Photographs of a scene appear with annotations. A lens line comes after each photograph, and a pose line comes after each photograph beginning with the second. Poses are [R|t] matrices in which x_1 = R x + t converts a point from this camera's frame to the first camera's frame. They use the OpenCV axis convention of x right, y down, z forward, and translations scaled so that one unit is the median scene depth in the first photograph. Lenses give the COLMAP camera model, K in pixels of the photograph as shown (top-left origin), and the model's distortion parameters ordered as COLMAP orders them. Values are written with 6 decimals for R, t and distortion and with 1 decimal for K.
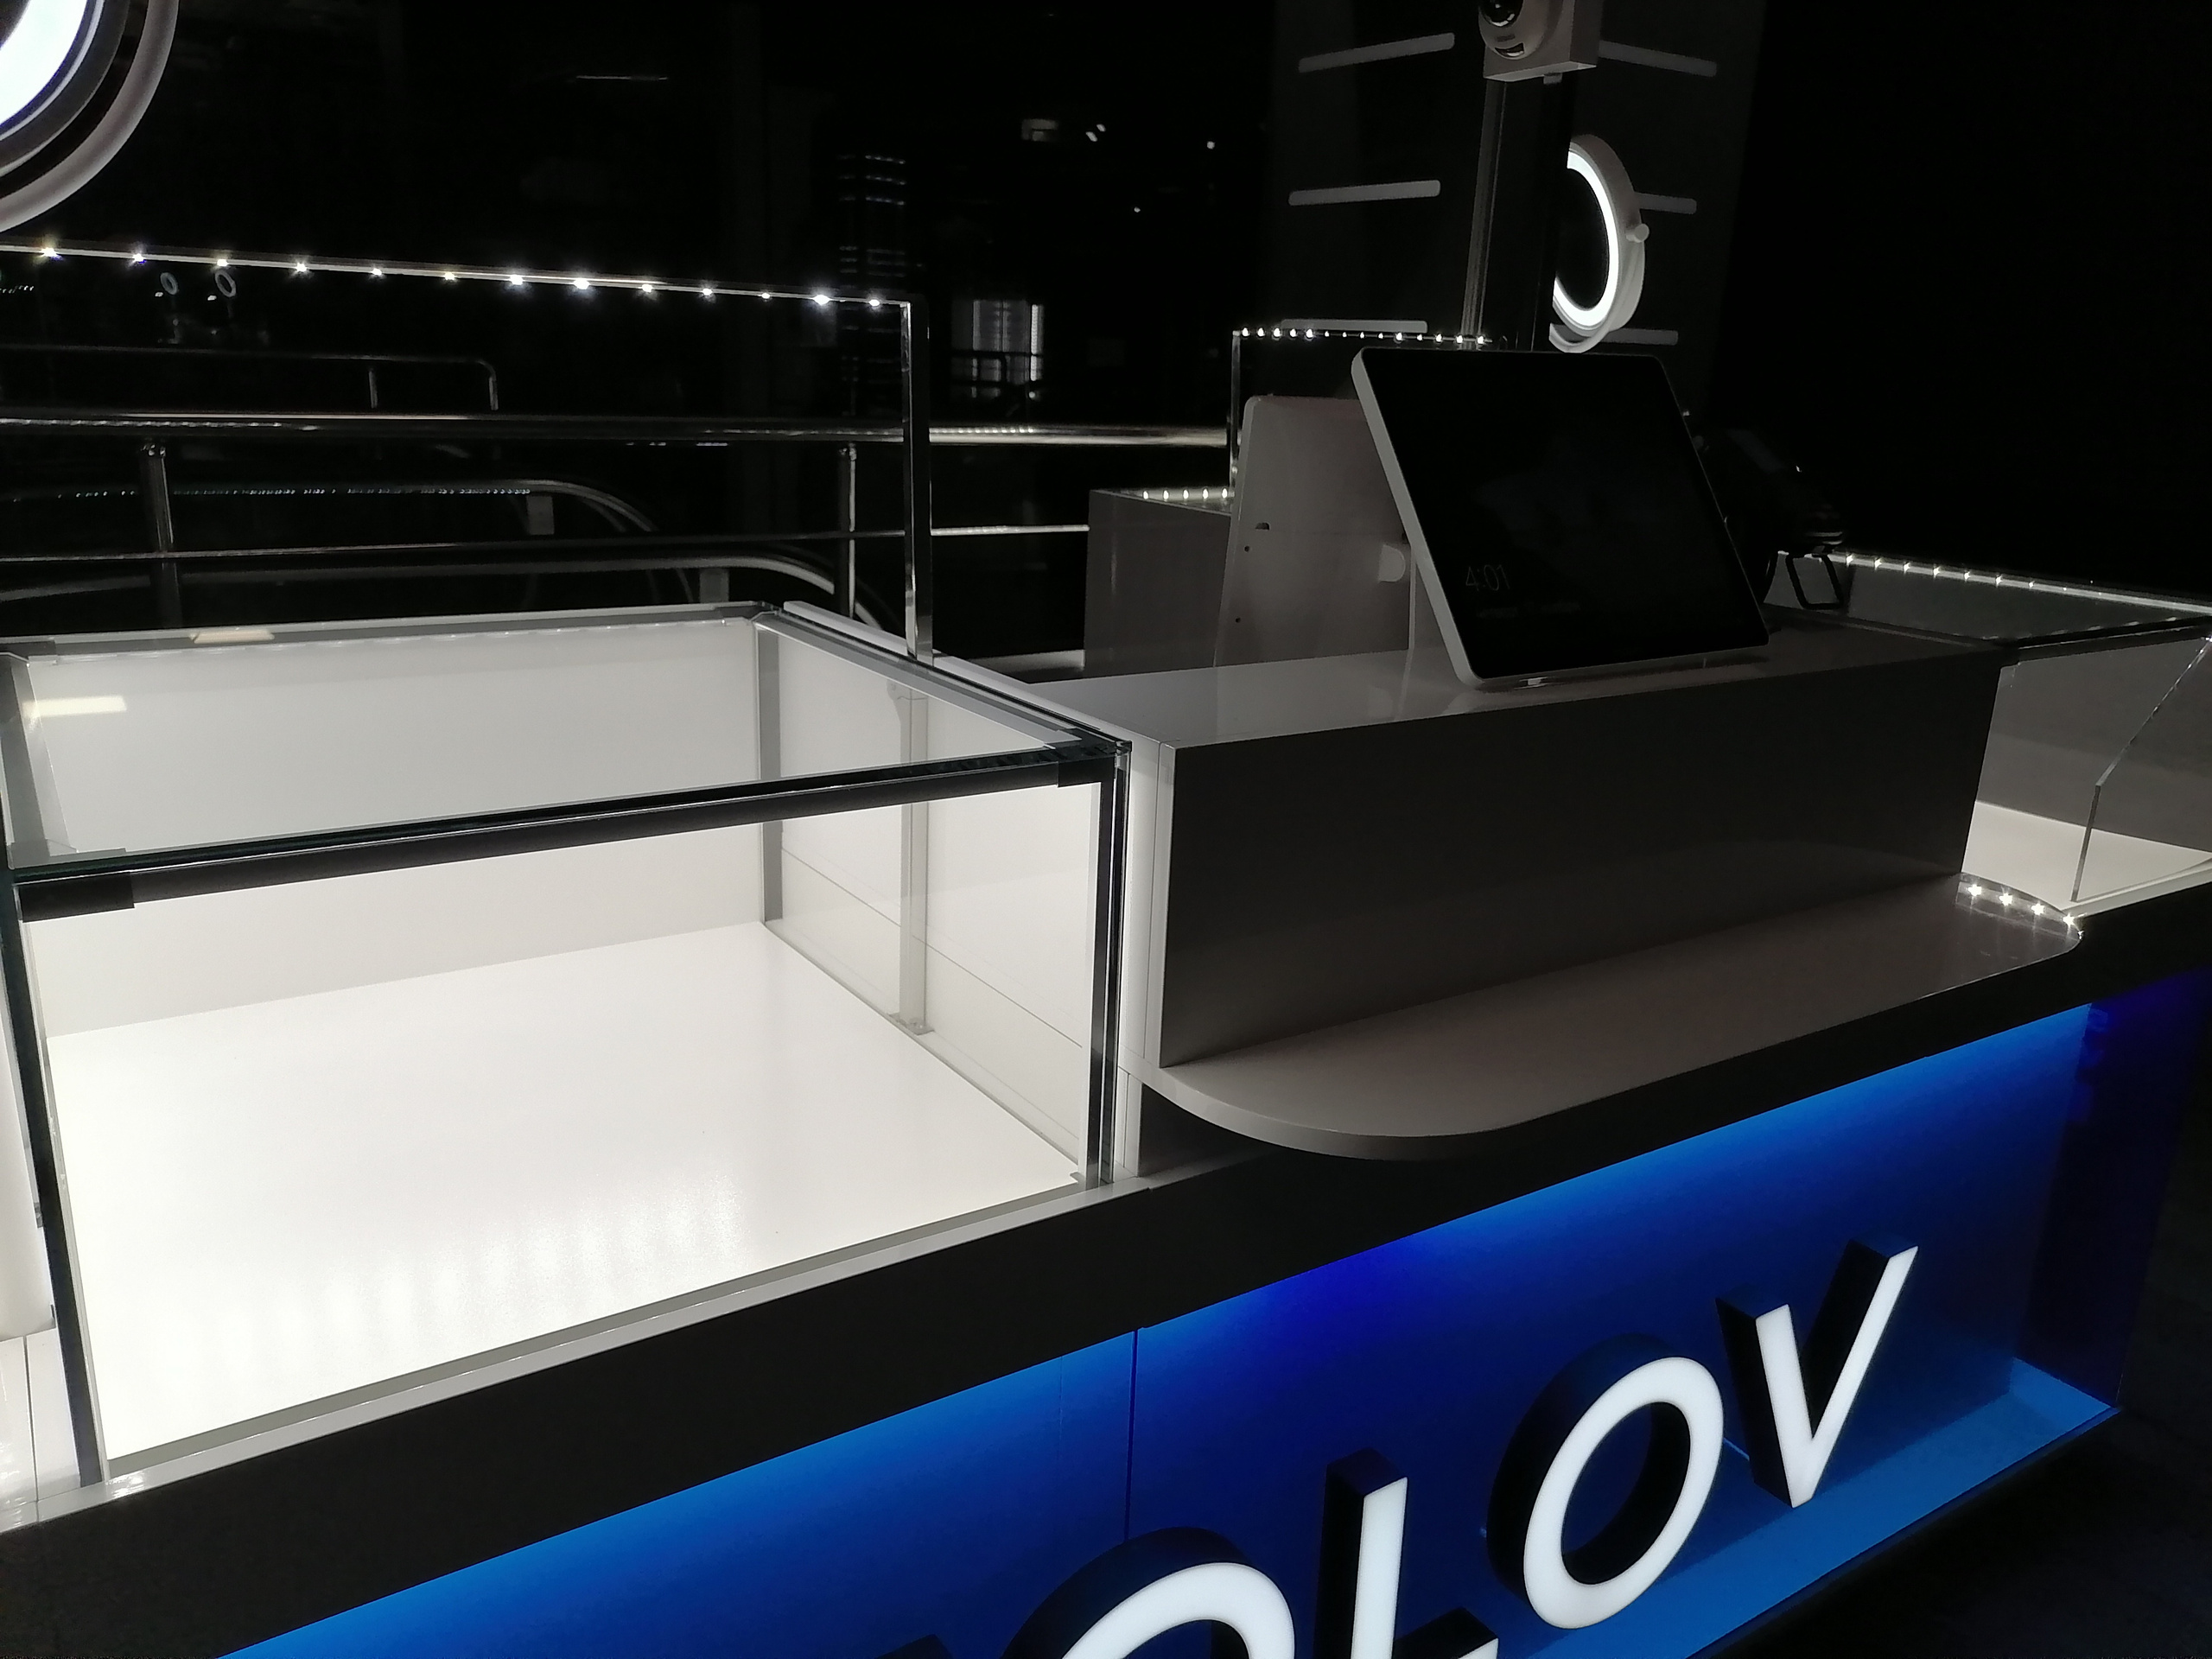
lens RADIAL K [[1676.9, 0, 1106.0], [0, 1676.9, 829.5], [0, 0, 1]] dist [0.007219, 0.005023]
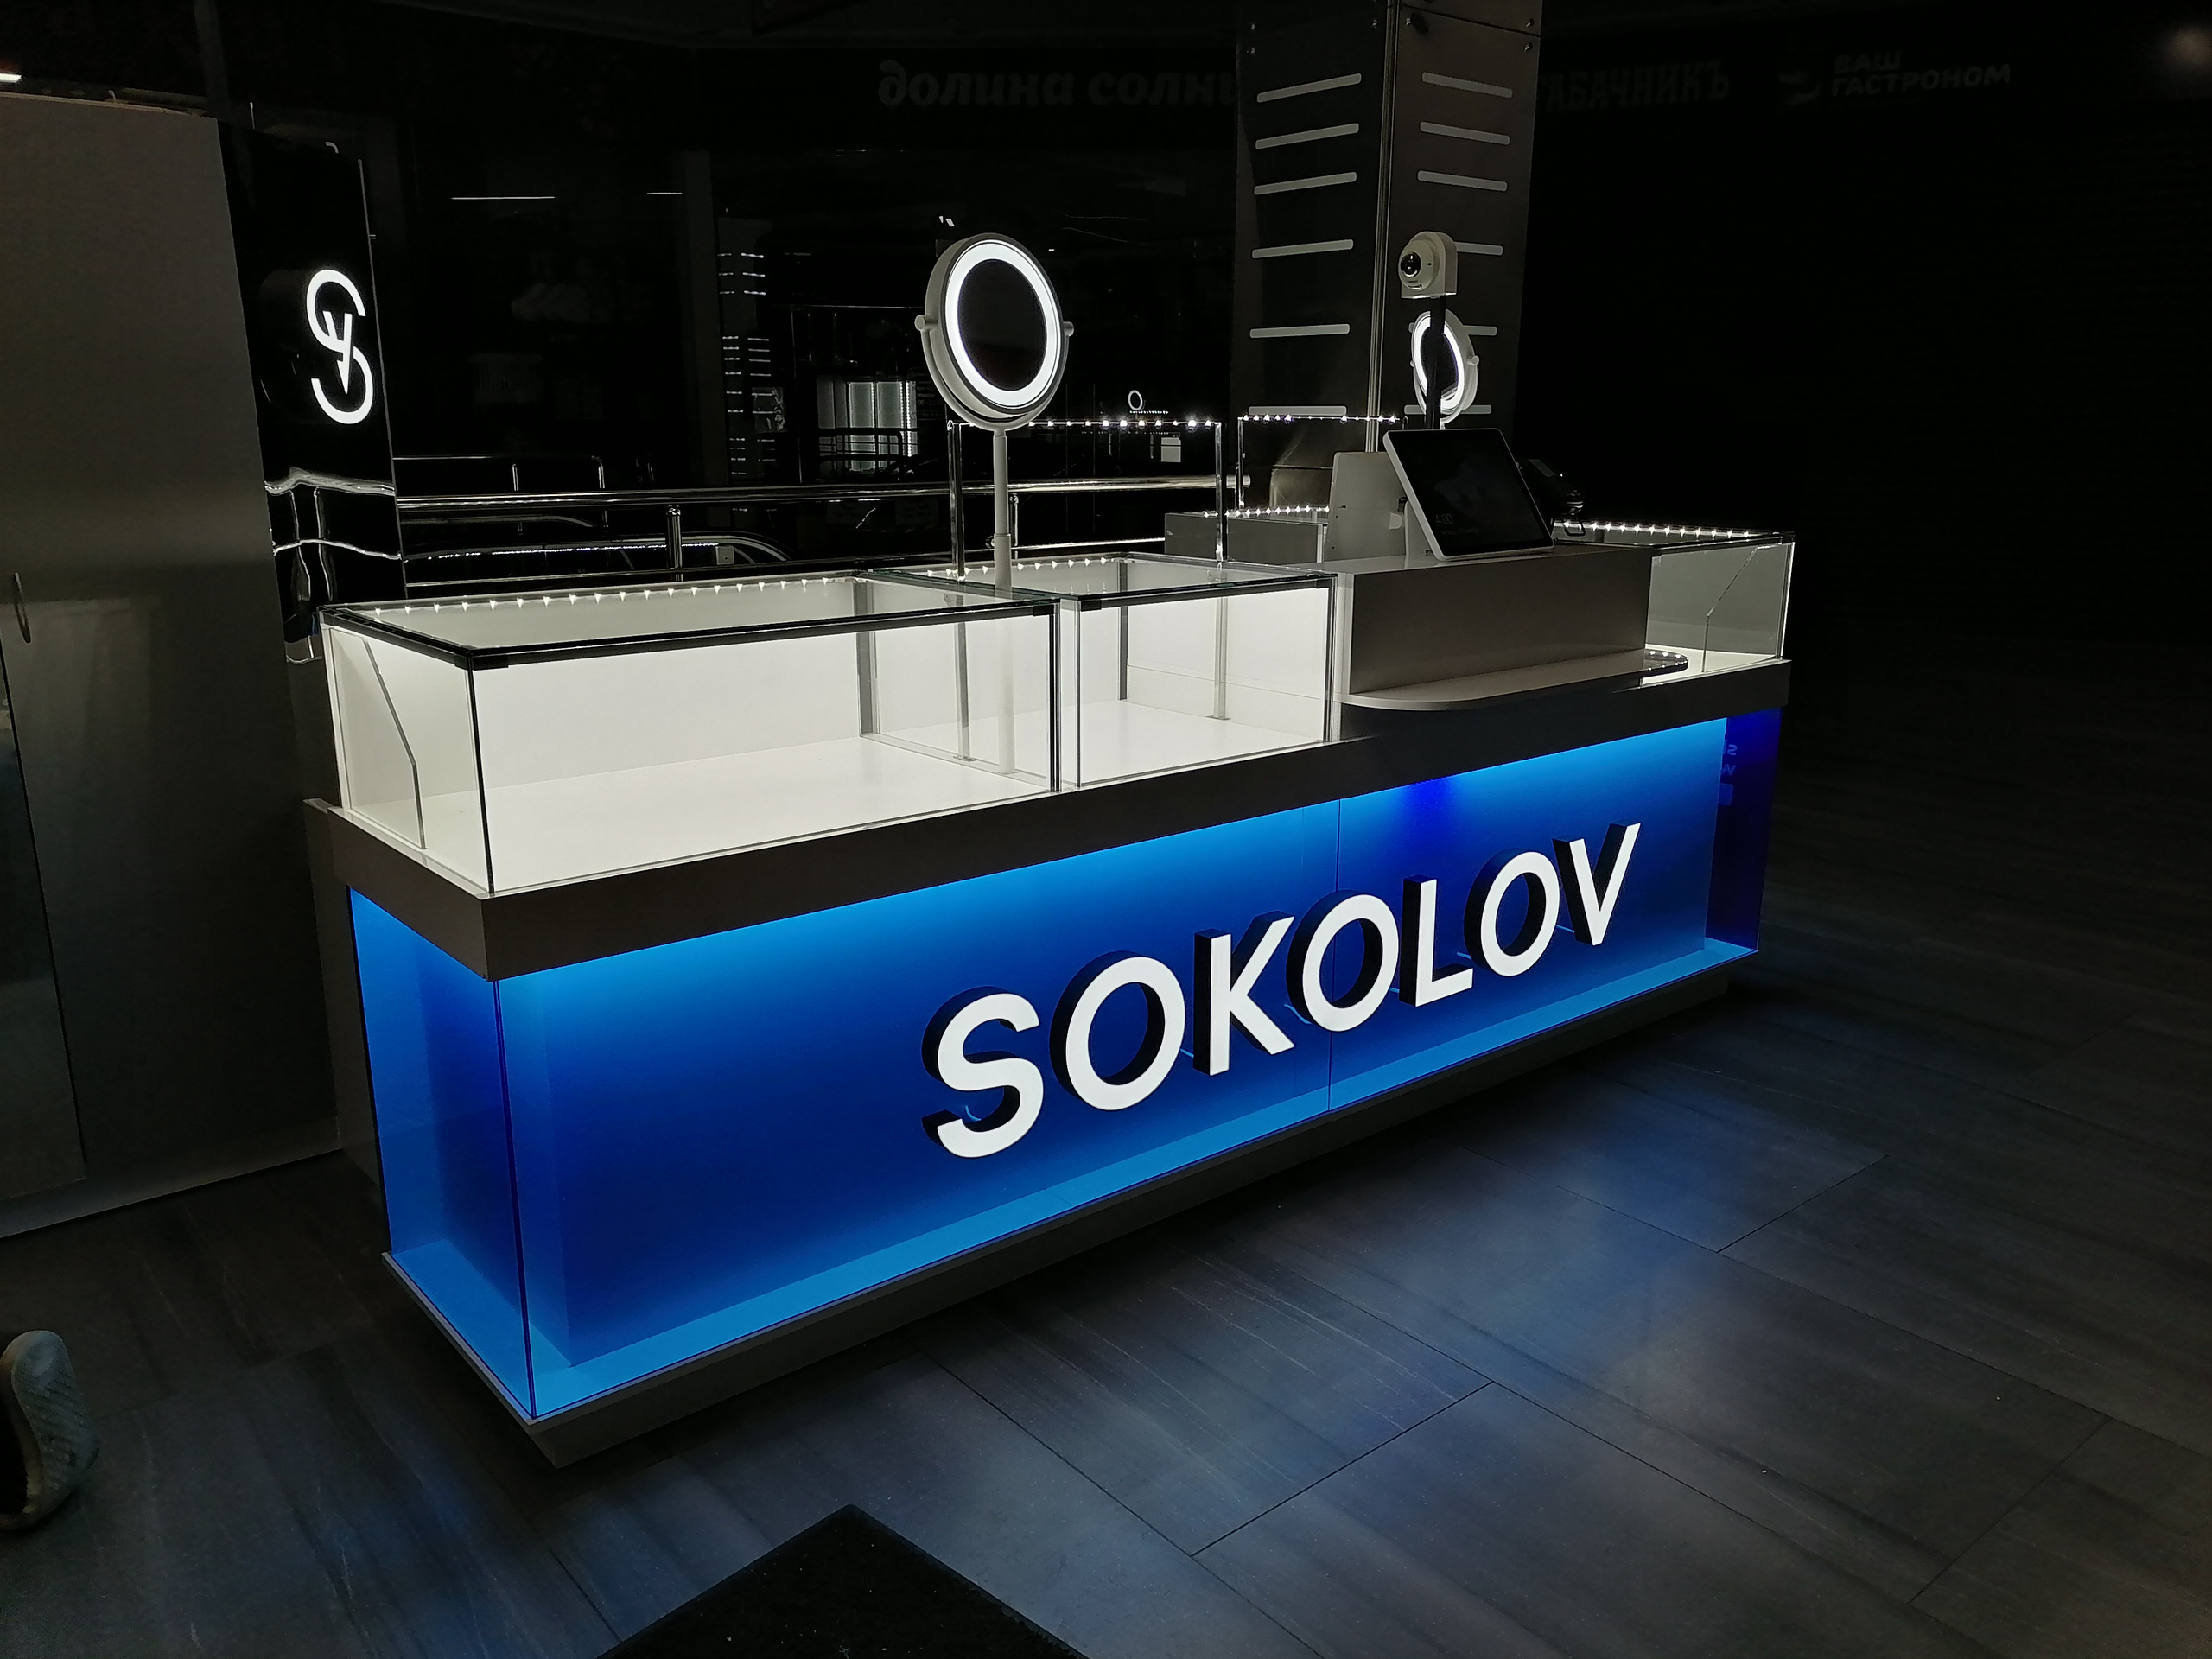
lens RADIAL K [[1658.8, 0, 1108.0], [0, 1658.8, 822.3], [0, 0, 1]] dist [0.029073, 0.004243]
pose [[0.993173, -0.065117, 0.096781, -0.524588], [0.068824, 0.996999, -0.035458, 0.346424], [-0.094181, 0.041877, 0.994674, -1.375954]]
